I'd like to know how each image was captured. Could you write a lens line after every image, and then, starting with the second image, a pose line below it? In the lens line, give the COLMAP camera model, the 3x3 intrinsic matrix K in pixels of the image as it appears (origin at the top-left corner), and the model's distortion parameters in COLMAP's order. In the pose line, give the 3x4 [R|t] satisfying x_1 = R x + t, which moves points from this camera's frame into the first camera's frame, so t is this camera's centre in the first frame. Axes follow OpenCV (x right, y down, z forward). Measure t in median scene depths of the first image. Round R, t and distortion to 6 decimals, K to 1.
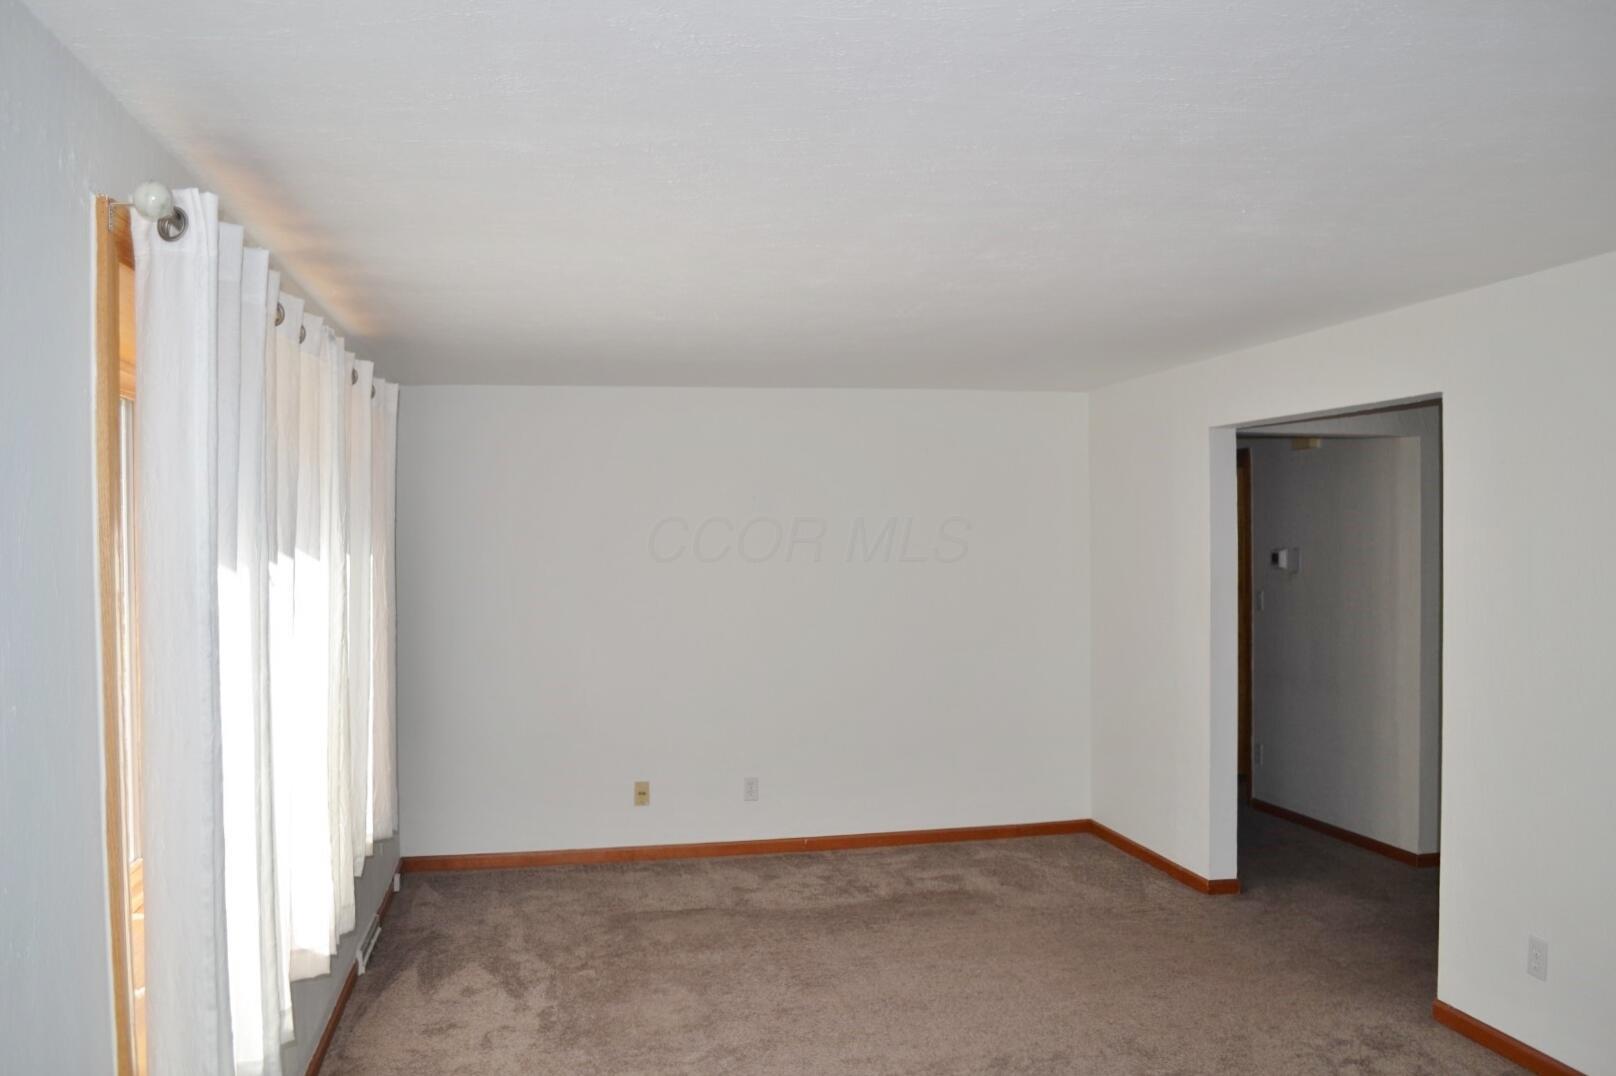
lens RADIAL K [[1290.5, 0, 798.9], [0, 1290.5, 552.3], [0, 0, 1]] dist [-0.072685, 0.007950]
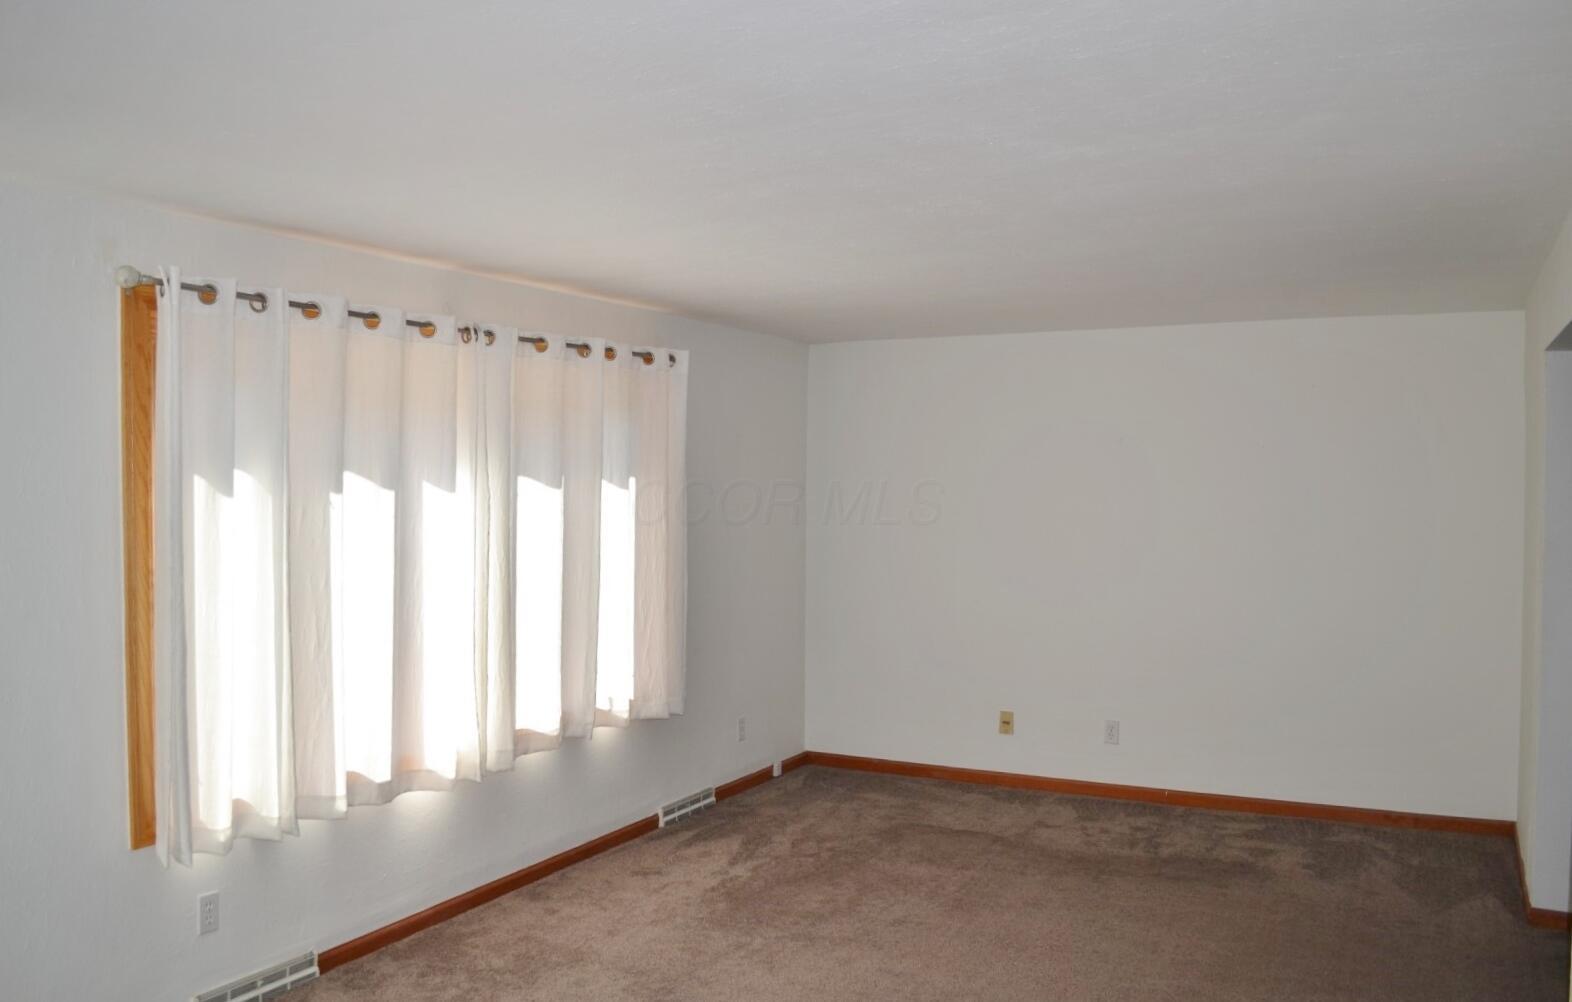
lens RADIAL K [[1299.0, 0, 779.7], [0, 1299.0, 497.6], [0, 0, 1]] dist [-0.079066, 0.011605]
pose [[0.779798, 0.024606, -0.625548, 0.494634], [-0.013212, 0.999652, 0.022852, -0.026491], [0.625892, -0.009555, 0.779851, 0.059735]]
